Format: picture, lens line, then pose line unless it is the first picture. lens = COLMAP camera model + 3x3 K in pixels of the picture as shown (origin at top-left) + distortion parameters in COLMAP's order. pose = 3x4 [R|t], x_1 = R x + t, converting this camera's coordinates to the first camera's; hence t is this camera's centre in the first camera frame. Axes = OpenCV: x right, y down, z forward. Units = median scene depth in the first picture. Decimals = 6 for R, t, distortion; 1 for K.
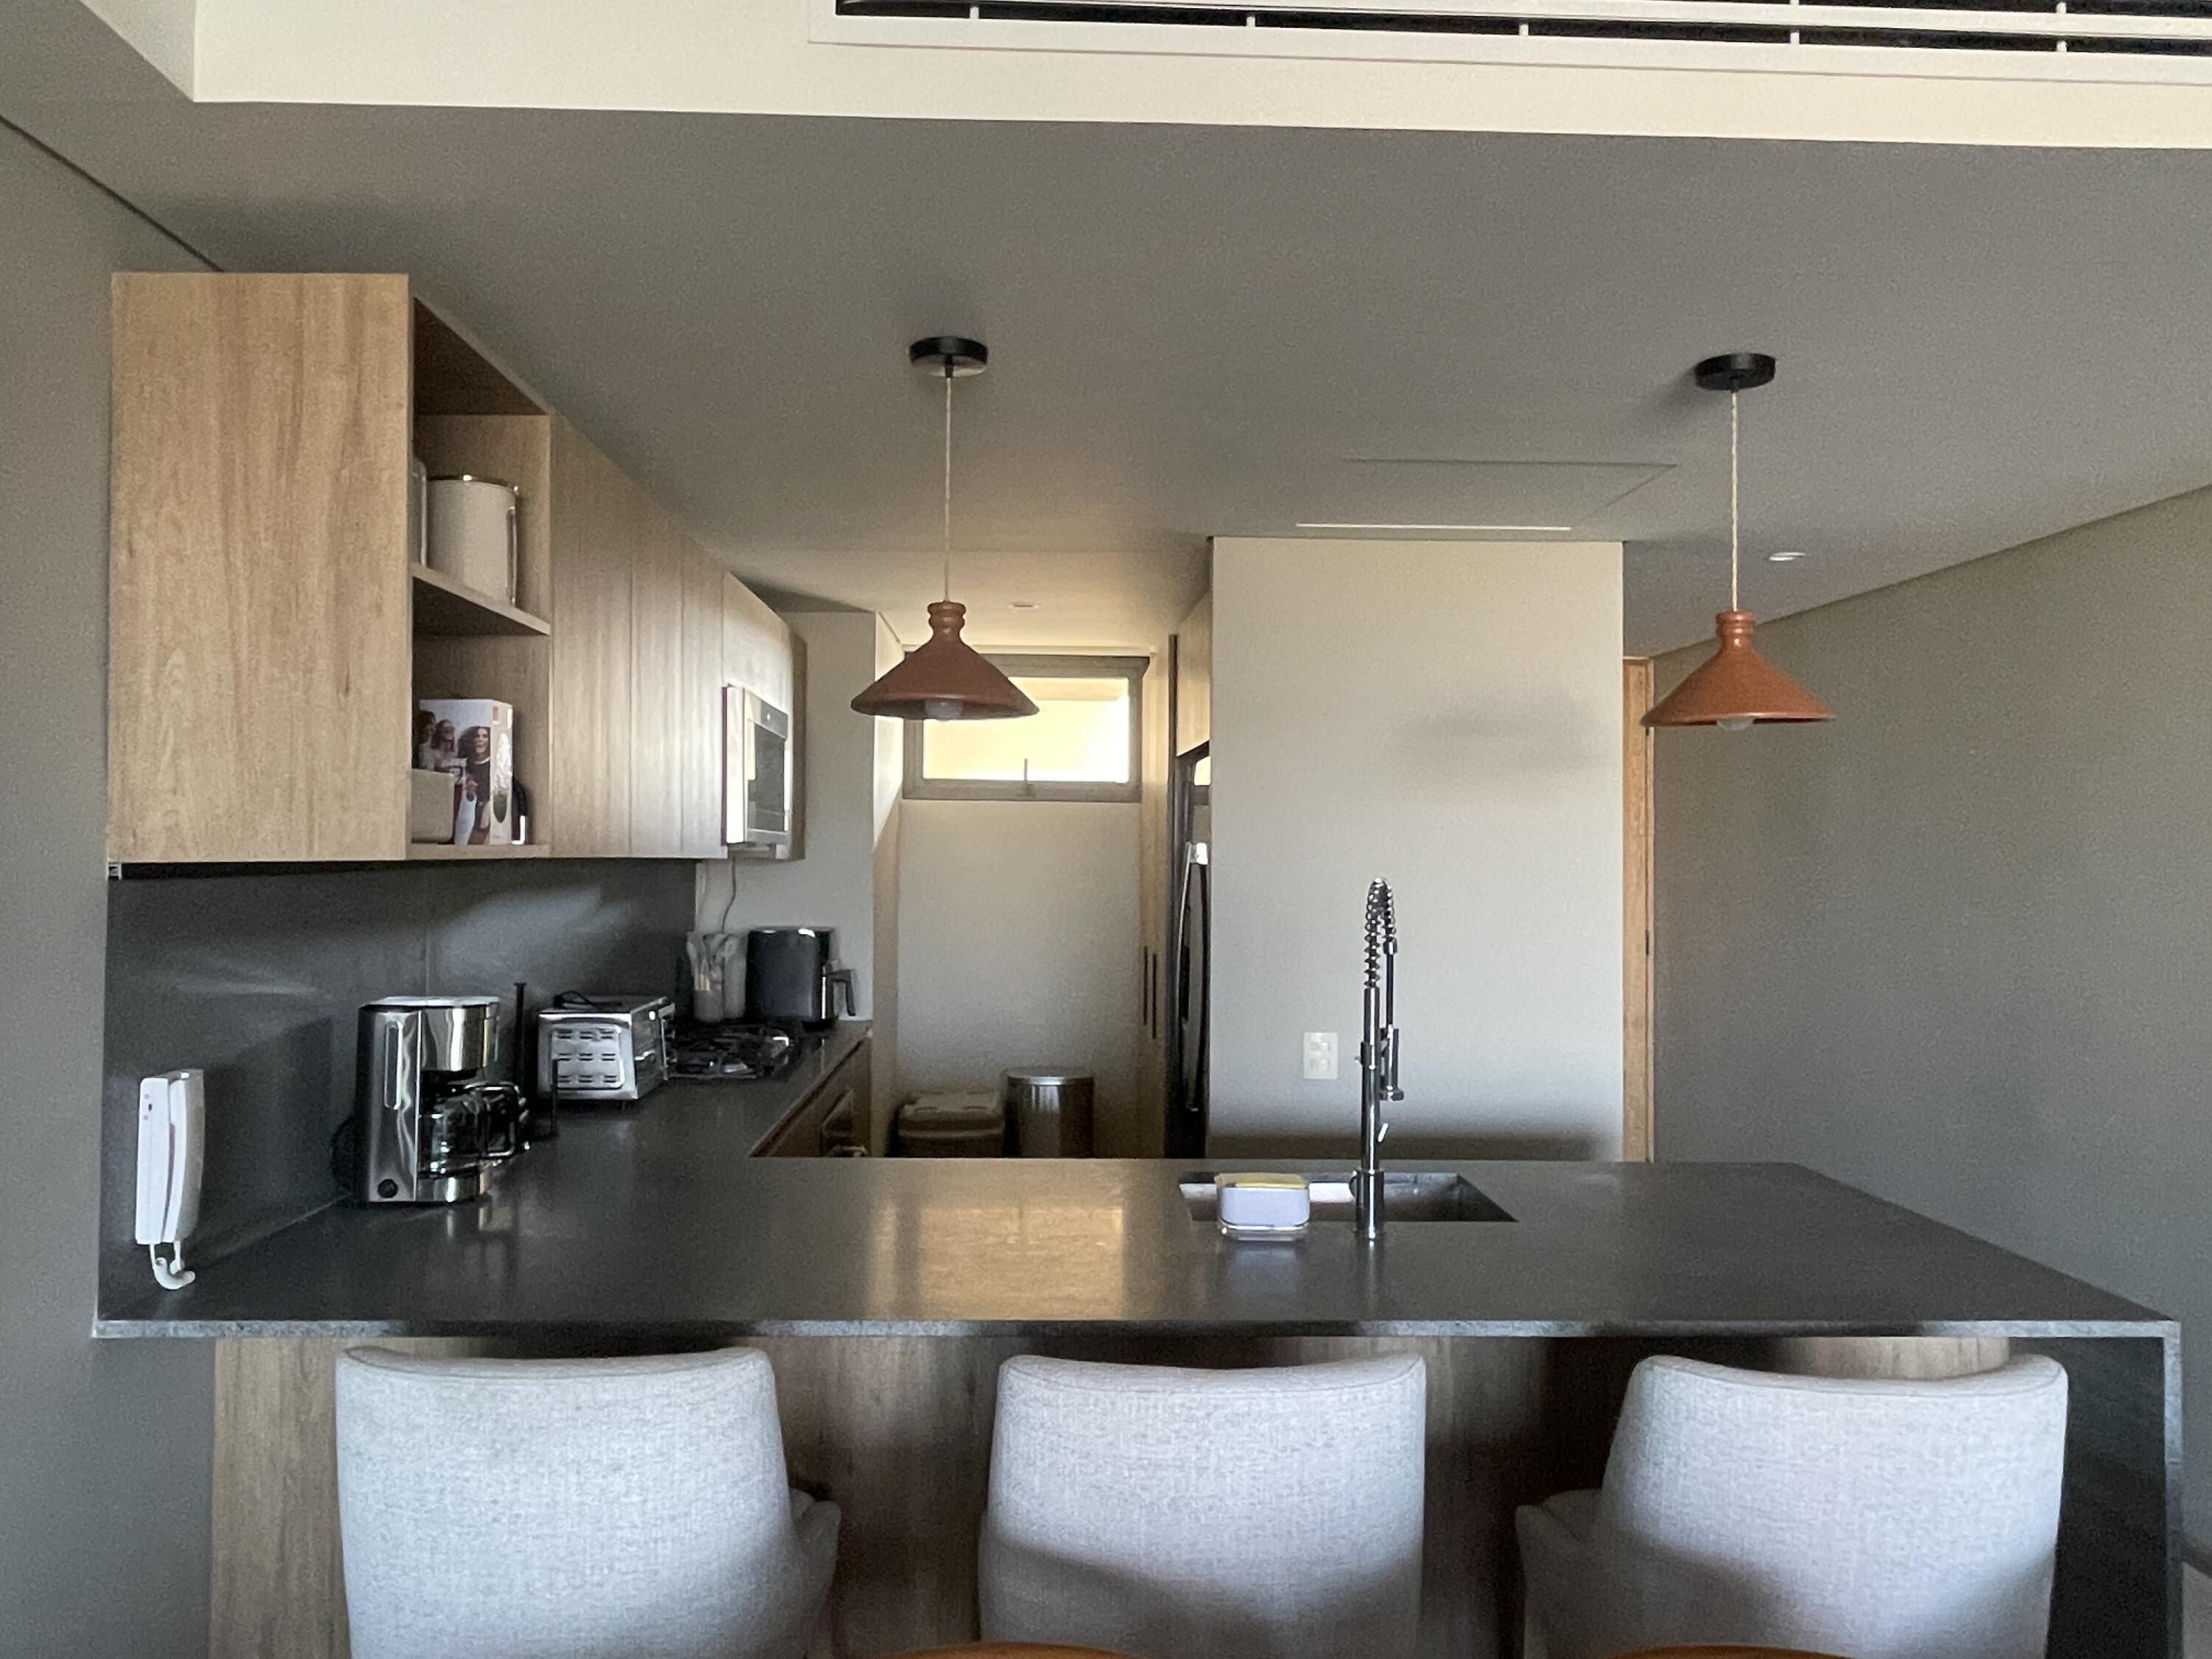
lens RADIAL K [[1626.8, 0, 1106.0], [0, 1626.8, 829.5], [0, 0, 1]] dist [0.004803, 0.002405]
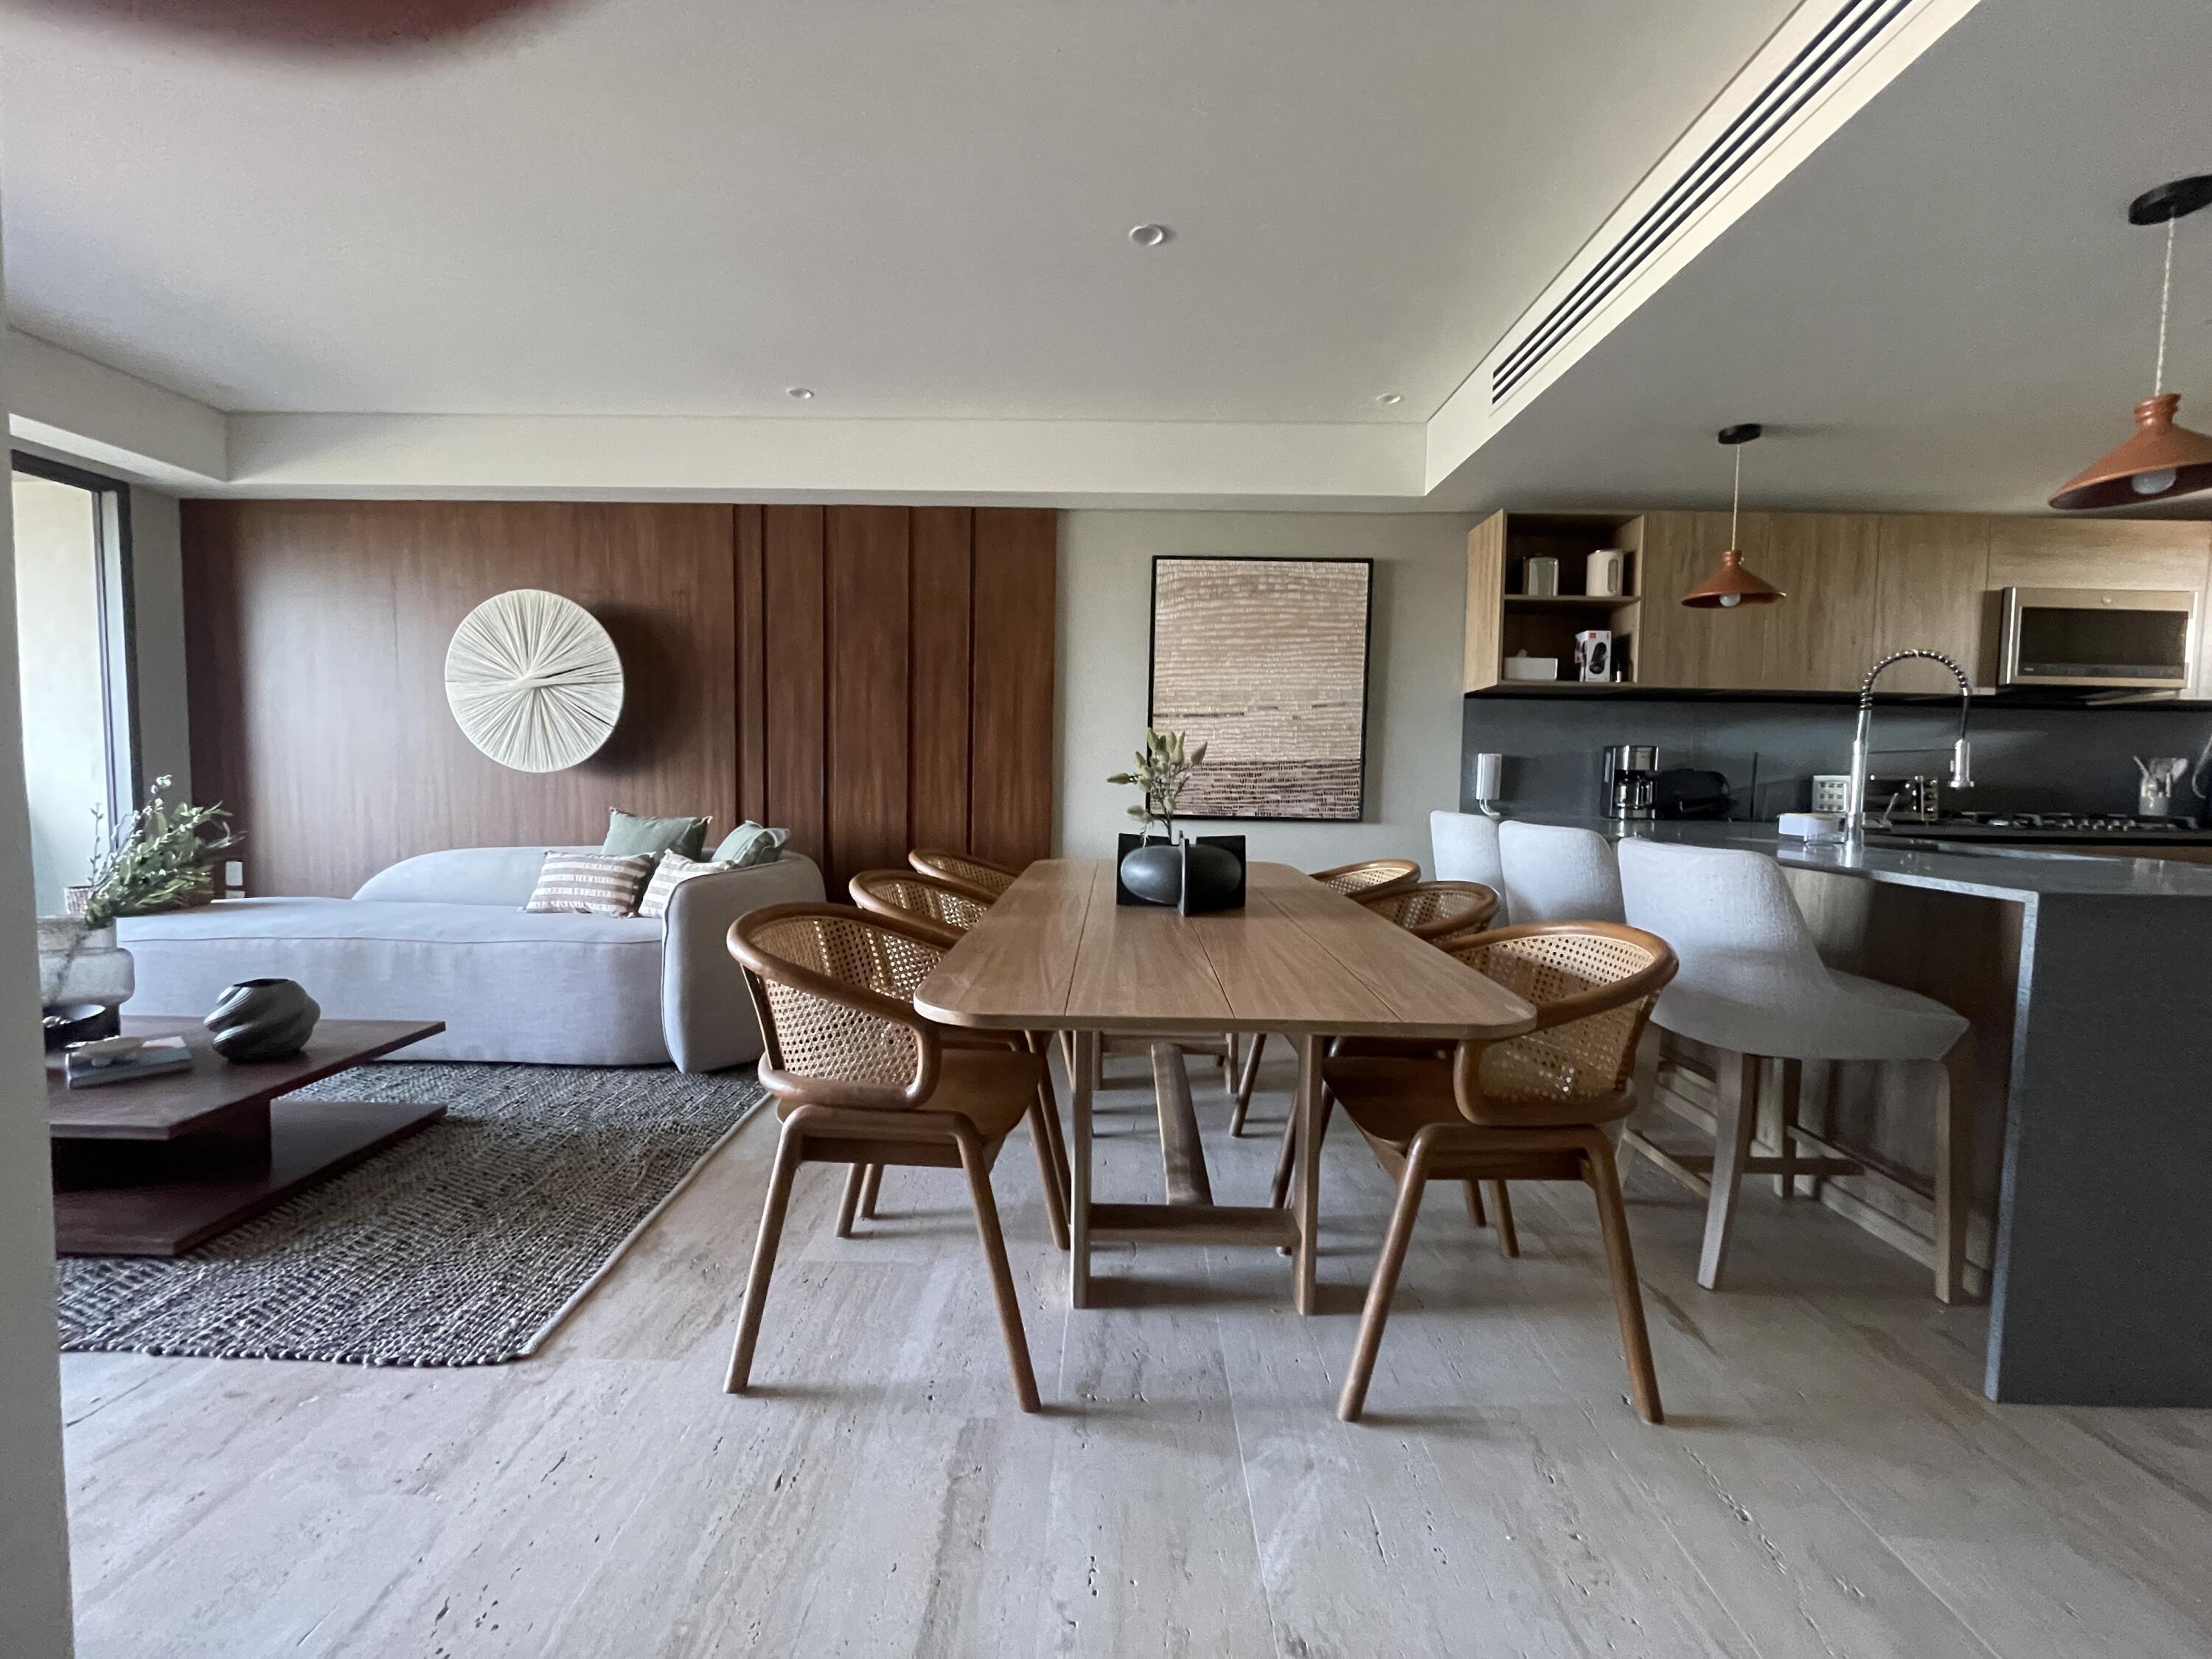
lens RADIAL K [[893.5, 0, 1101.0], [0, 893.5, 824.2], [0, 0, 1]] dist [0.000146, -0.001427]
pose [[-0.056679, 0.049355, -0.997172, 1.361846], [-0.003636, 0.998761, 0.049640, 0.201059], [0.998386, 0.006439, -0.056429, 0.256947]]
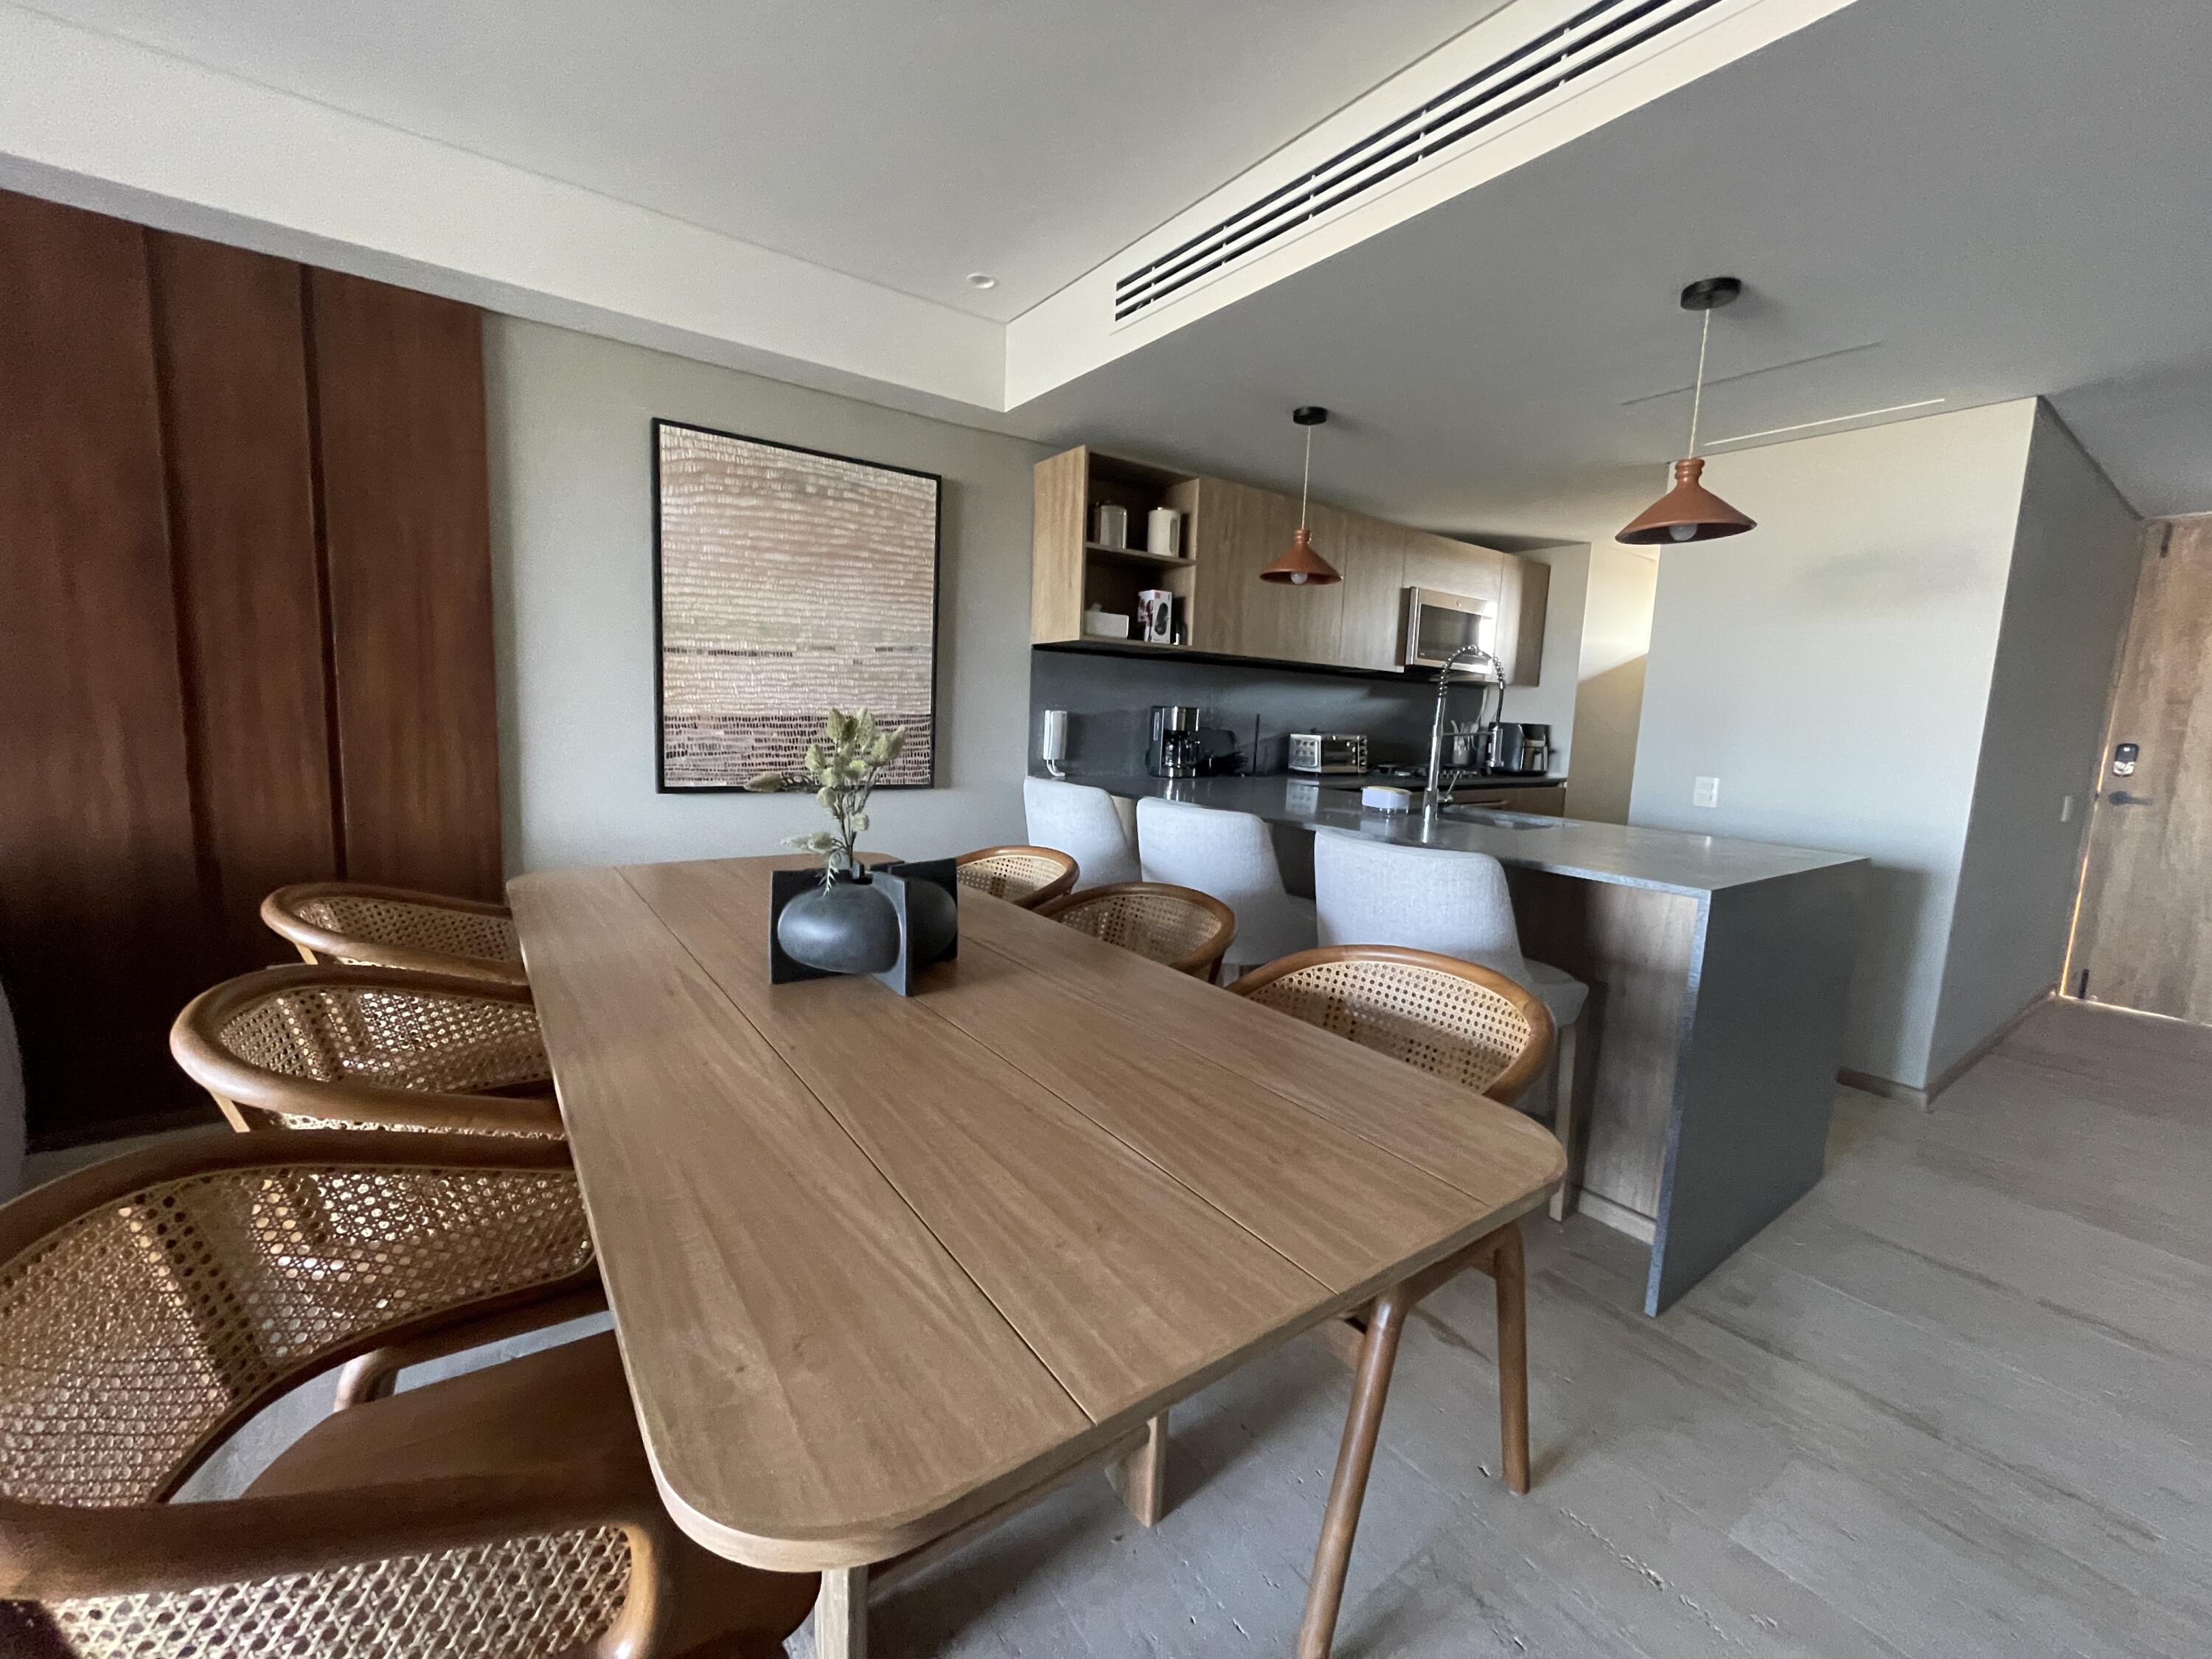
lens RADIAL K [[893.5, 0, 1101.0], [0, 893.5, 824.2], [0, 0, 1]] dist [0.000146, -0.001427]
pose [[0.552637, 0.120261, -0.824700, 0.973701], [-0.024725, 0.991465, 0.128011, 0.138071], [0.833055, -0.050353, 0.550893, 0.055375]]
